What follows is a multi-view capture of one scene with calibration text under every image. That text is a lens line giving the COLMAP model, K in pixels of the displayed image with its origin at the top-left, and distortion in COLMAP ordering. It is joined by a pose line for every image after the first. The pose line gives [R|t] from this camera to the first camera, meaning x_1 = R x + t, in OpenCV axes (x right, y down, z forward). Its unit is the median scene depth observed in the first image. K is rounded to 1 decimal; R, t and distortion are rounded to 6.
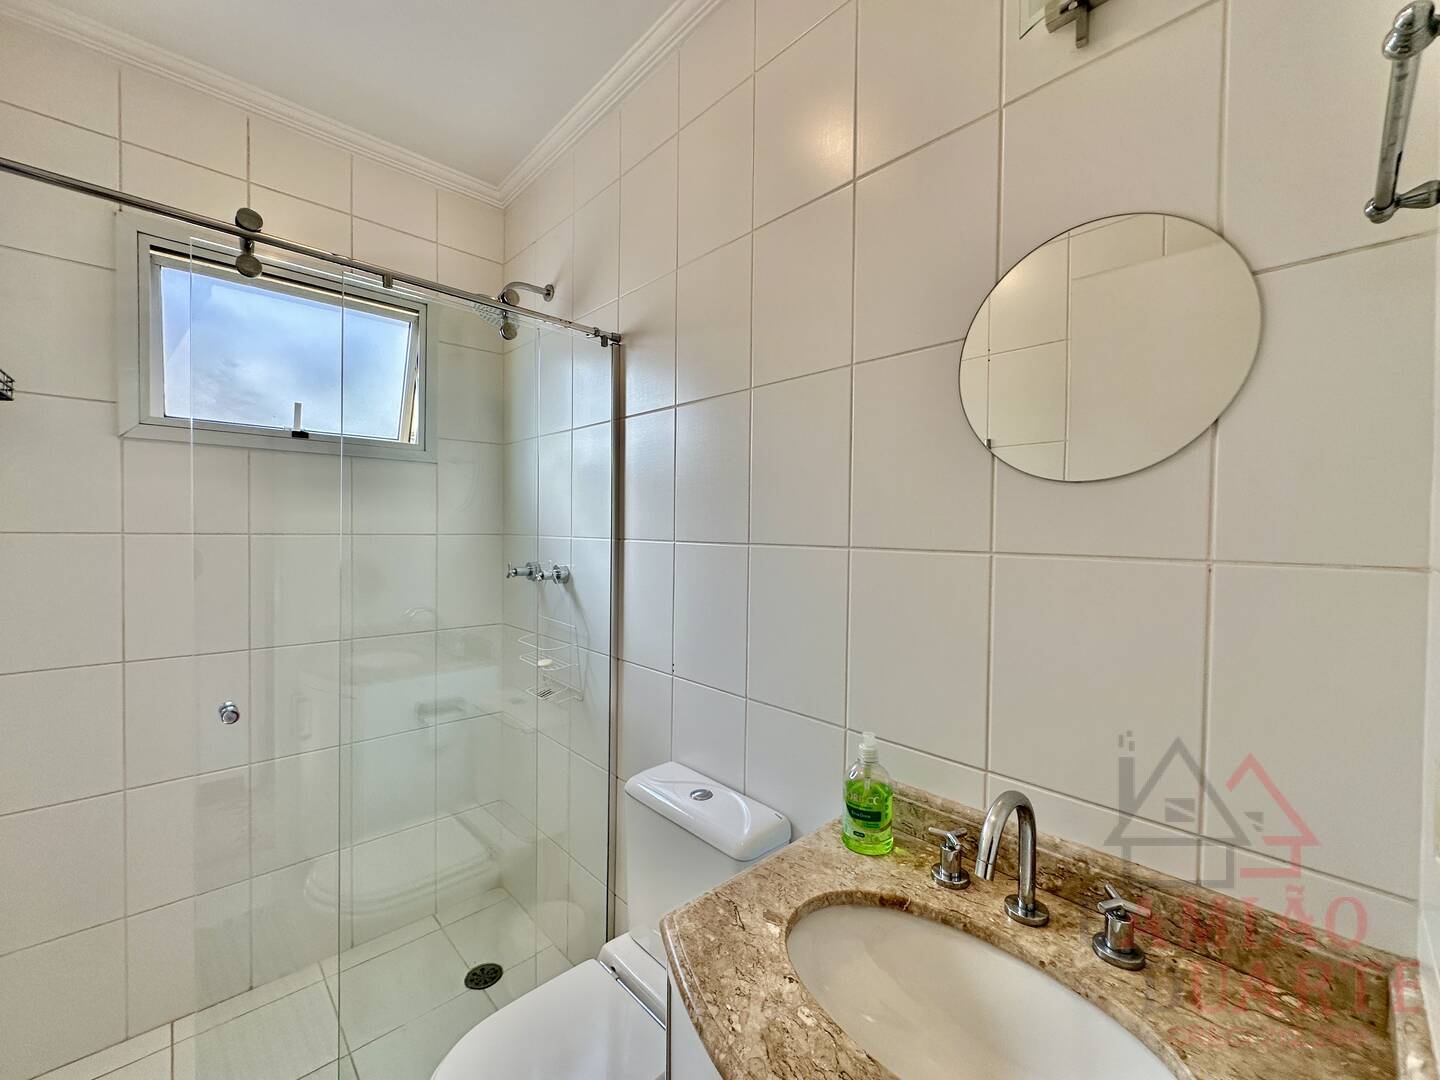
lens RADIAL K [[573.3, 0, 720.0], [0, 573.3, 540.0], [0, 0, 1]] dist [-0.004527, 0.000271]
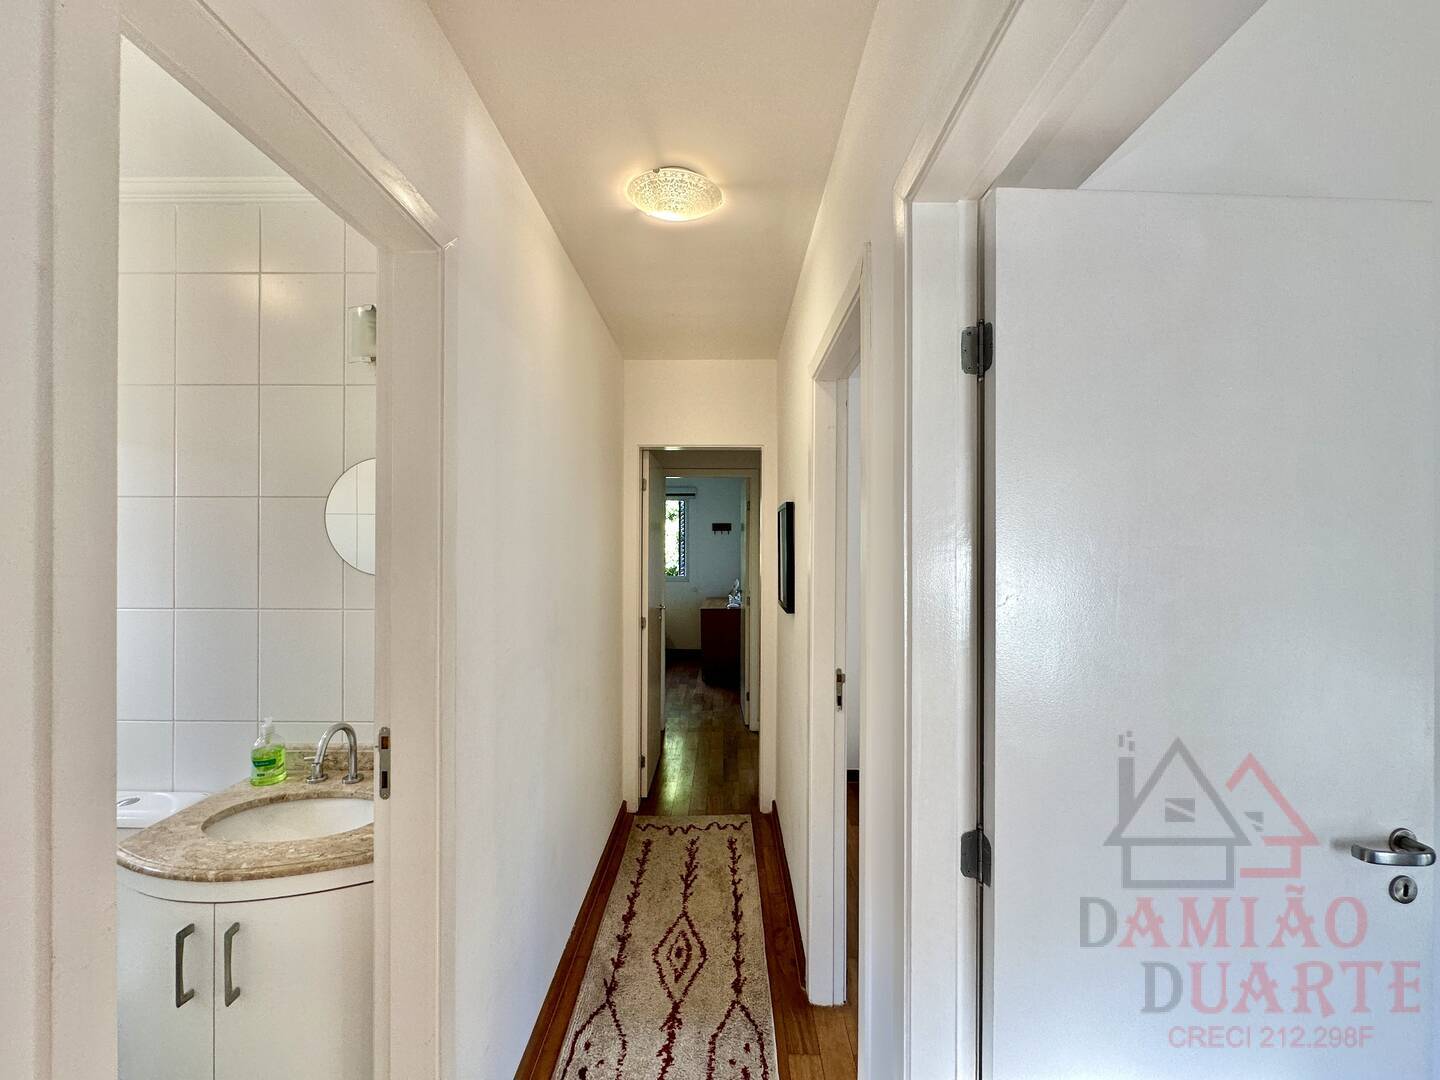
lens RADIAL K [[573.3, 0, 720.0], [0, 573.3, 540.0], [0, 0, 1]] dist [-0.004527, 0.000271]
pose [[0.692960, -0.011047, 0.720892, -0.040942], [0.015430, 0.999881, 0.000489, -0.204123], [-0.720811, 0.010784, 0.693048, -1.334347]]
